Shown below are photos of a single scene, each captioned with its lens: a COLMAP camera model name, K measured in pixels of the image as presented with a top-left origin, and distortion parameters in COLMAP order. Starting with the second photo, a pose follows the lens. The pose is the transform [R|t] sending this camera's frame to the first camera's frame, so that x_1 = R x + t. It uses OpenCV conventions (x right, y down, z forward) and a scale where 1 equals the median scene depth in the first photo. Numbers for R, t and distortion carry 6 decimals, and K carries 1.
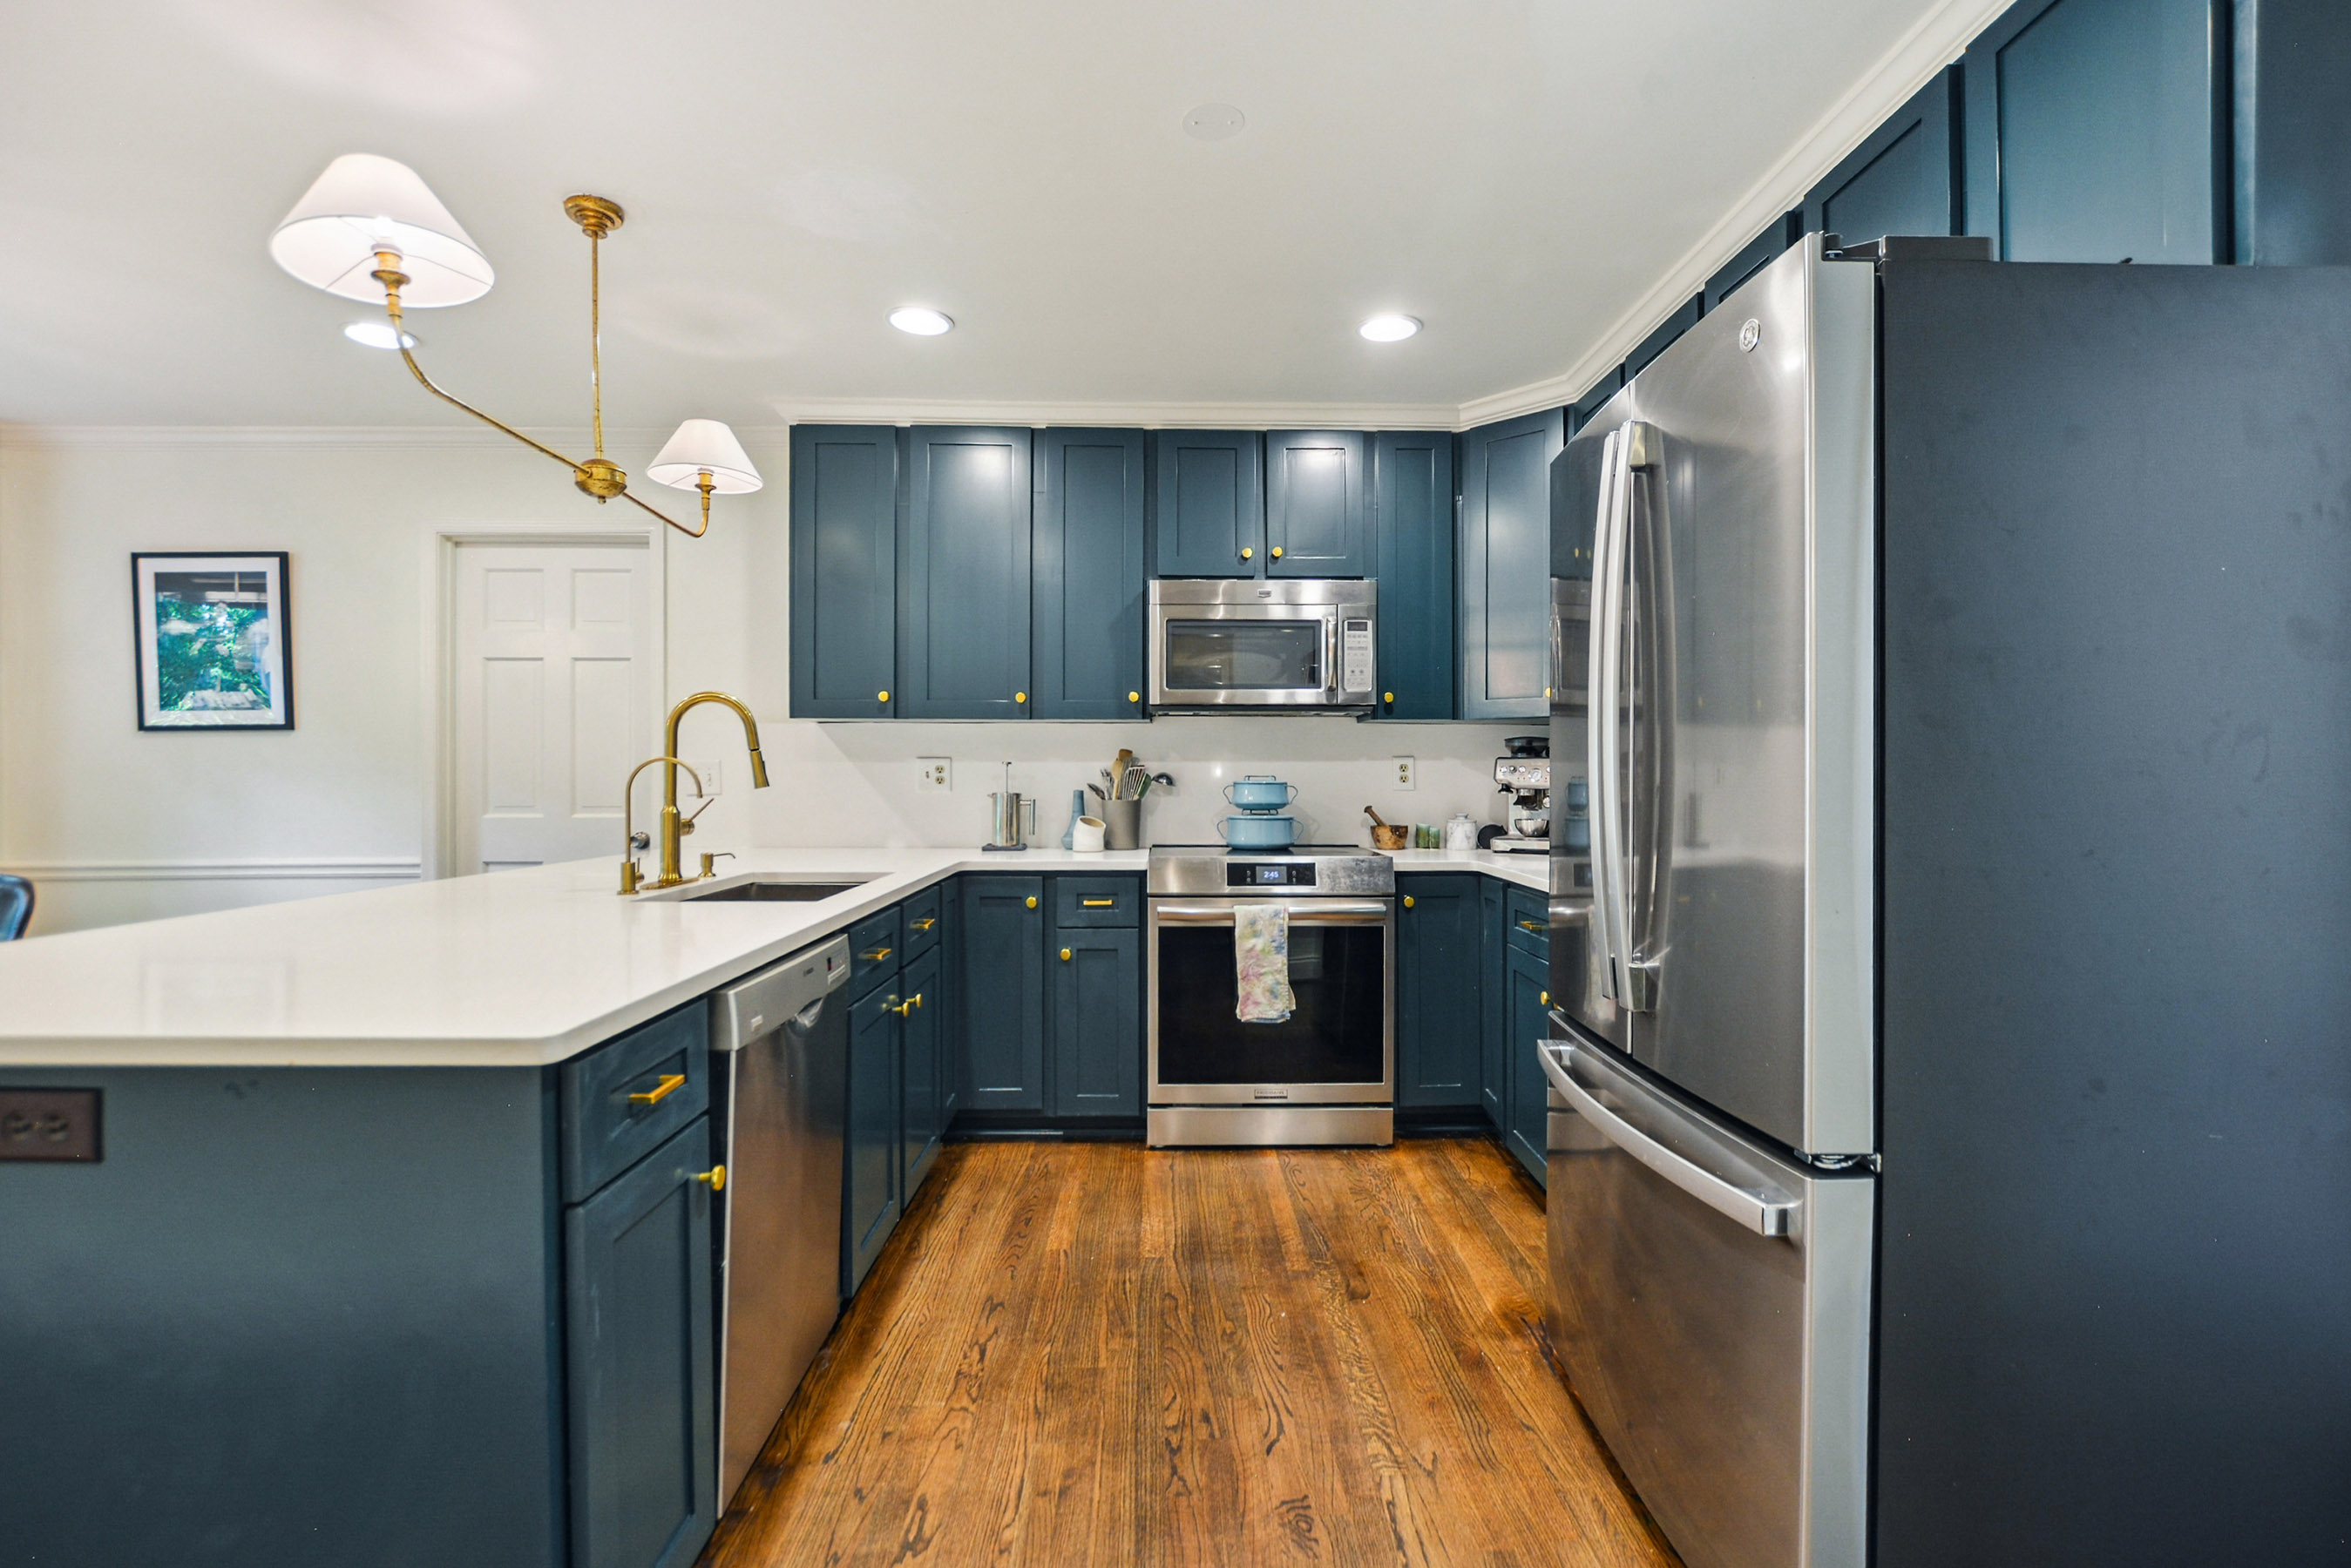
lens RADIAL K [[1057.7, 0, 1182.1], [0, 1057.7, 783.8], [0, 0, 1]] dist [-0.005514, 0.001173]
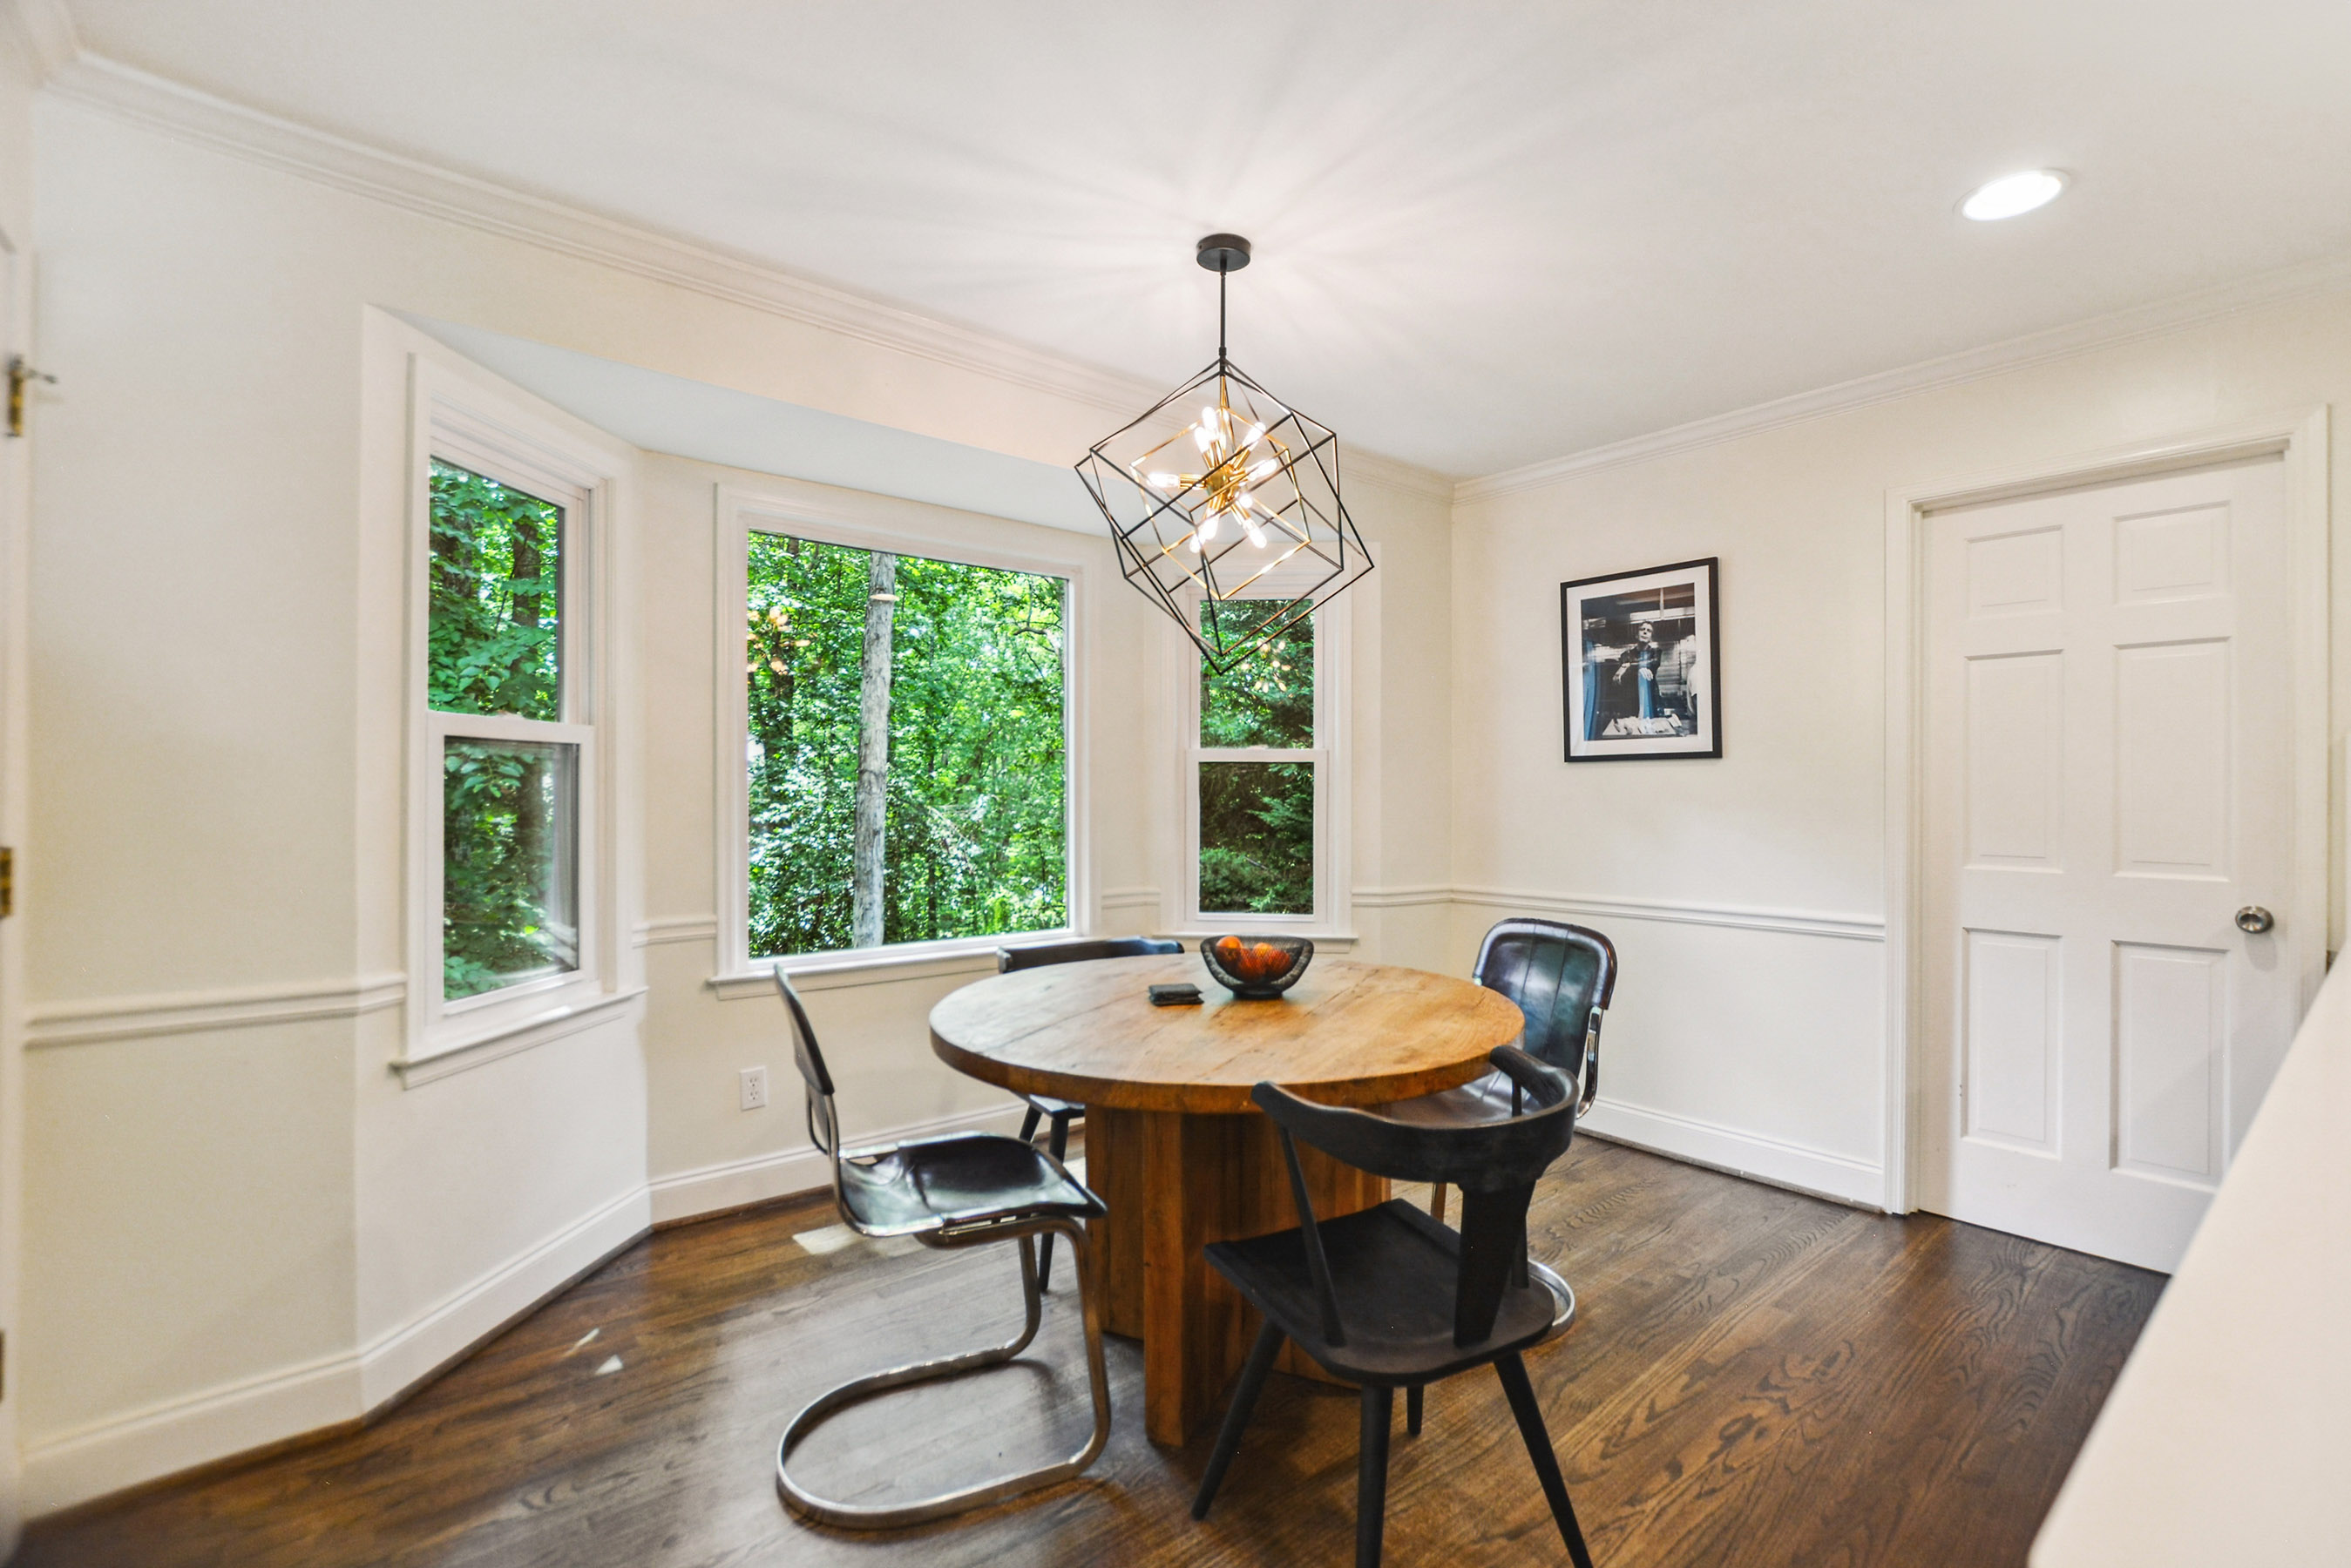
lens RADIAL K [[1057.7, 0, 1179.9], [0, 1057.7, 787.1], [0, 0, 1]] dist [-0.005514, 0.001173]
pose [[0.625228, 0.001347, -0.780441, -0.440737], [-0.000688, 0.999999, 0.001176, -0.027832], [0.780442, -0.000198, 0.625228, 0.094558]]
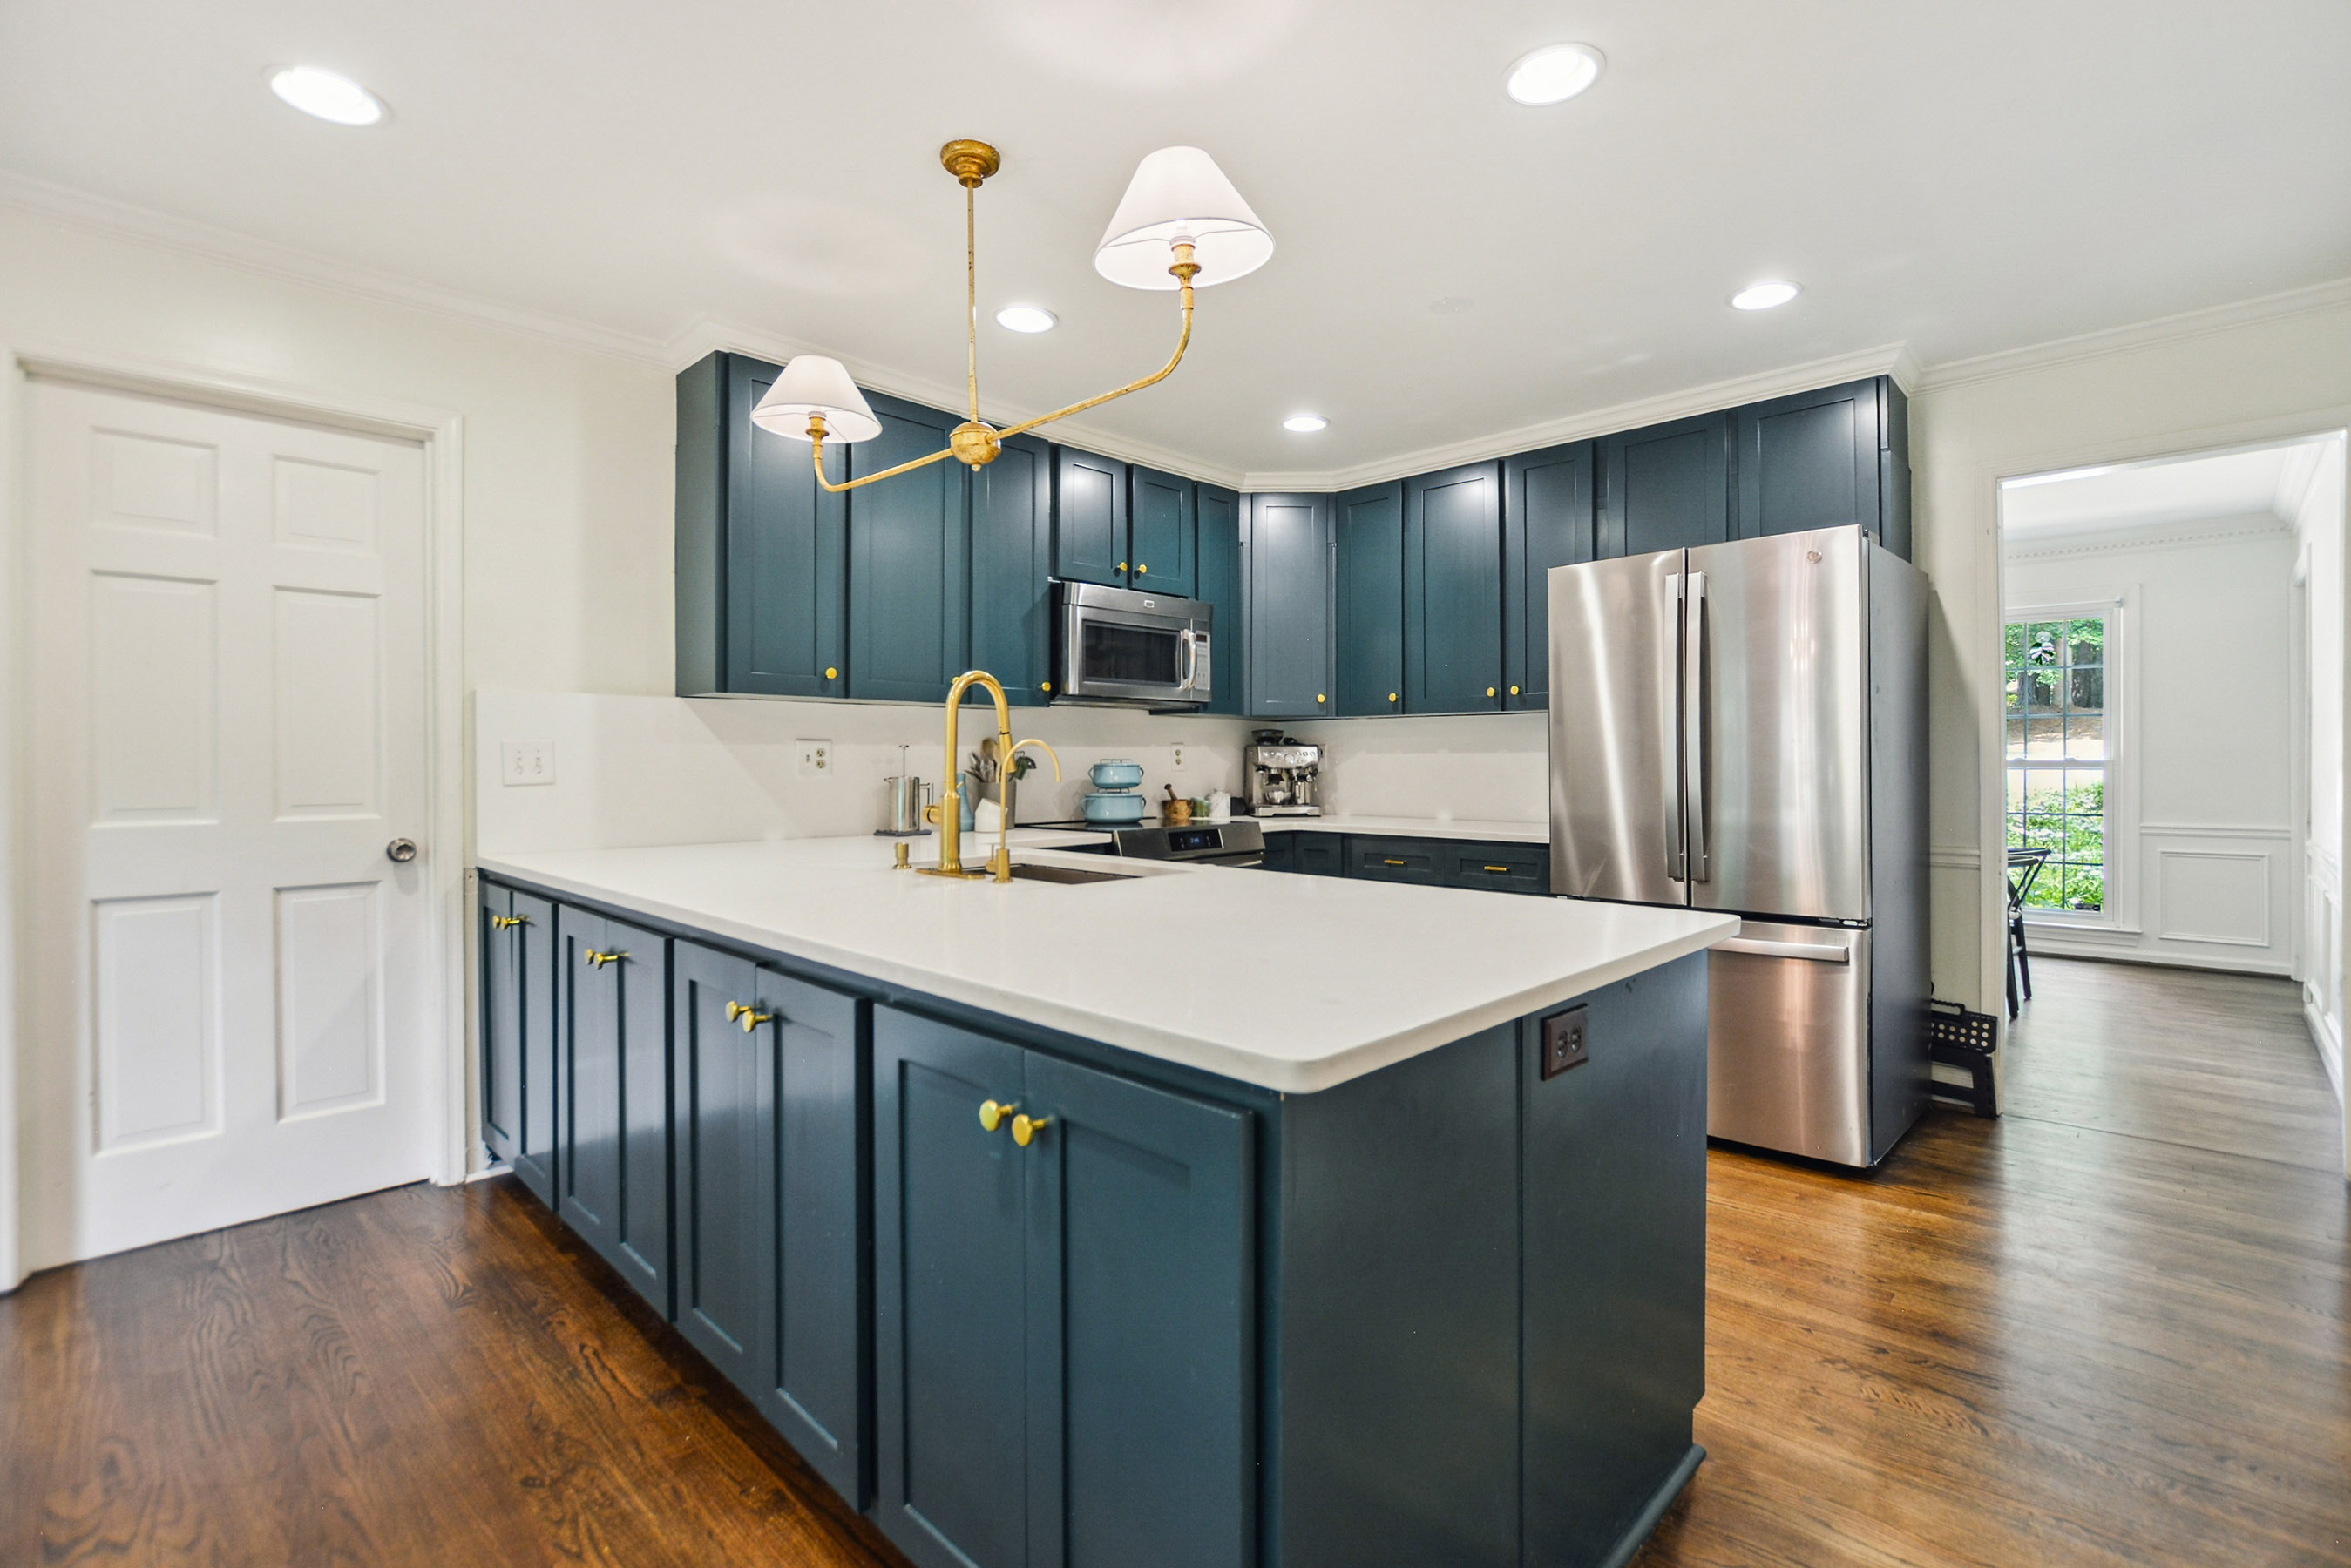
lens RADIAL K [[1057.7, 0, 1171.6], [0, 1057.7, 772.5], [0, 0, 1]] dist [-0.005514, 0.001173]
pose [[0.719564, -0.009481, 0.694362, -0.659906], [0.008203, 0.999953, 0.005153, 0.001633], [-0.694378, 0.001987, 0.719608, 0.119728]]
